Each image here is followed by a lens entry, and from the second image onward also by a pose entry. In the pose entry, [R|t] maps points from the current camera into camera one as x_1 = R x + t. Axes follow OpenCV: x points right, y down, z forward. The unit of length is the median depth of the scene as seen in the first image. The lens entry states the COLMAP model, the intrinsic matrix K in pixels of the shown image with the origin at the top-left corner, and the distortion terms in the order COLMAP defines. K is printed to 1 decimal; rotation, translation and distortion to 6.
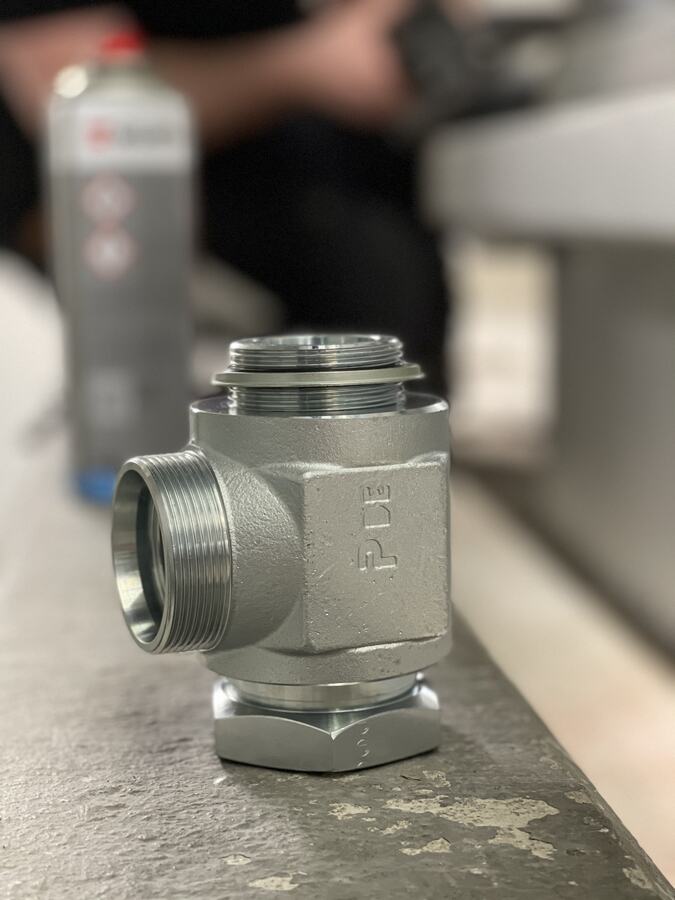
lens RADIAL K [[1690.6, 0, 337.5], [0, 1690.6, 450.0], [0, 0, 1]] dist [0.049450, -0.211157]
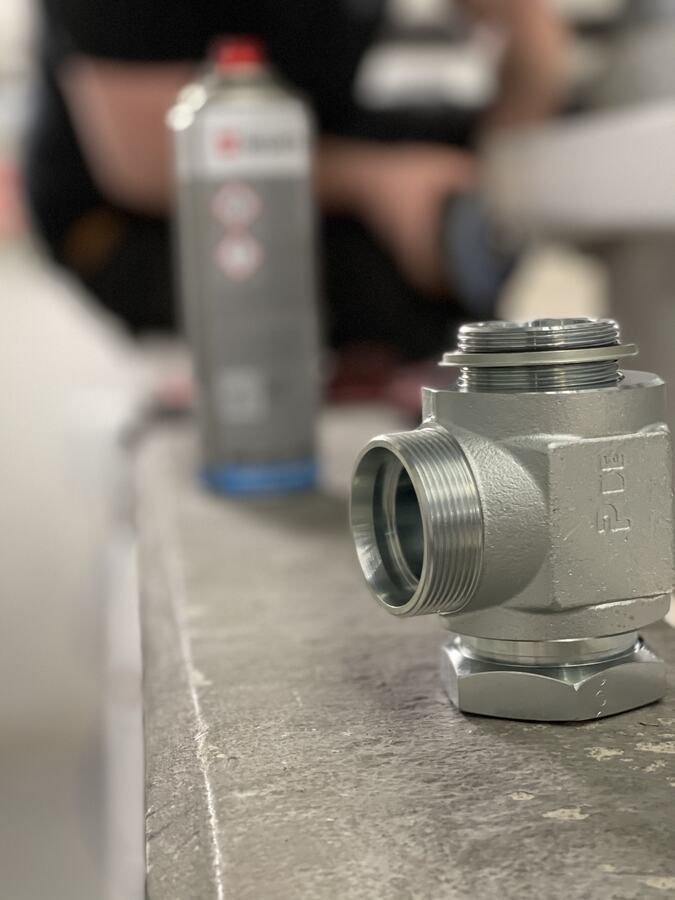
lens RADIAL K [[1669.2, 0, 337.5], [0, 1669.2, 450.0], [0, 0, 1]] dist [-0.019291, 0.448870]
pose [[0.999529, -0.026863, -0.014807, -0.136101], [0.026836, 0.999638, -0.002007, 0.015793], [0.014855, 0.001609, 0.999888, -0.068267]]
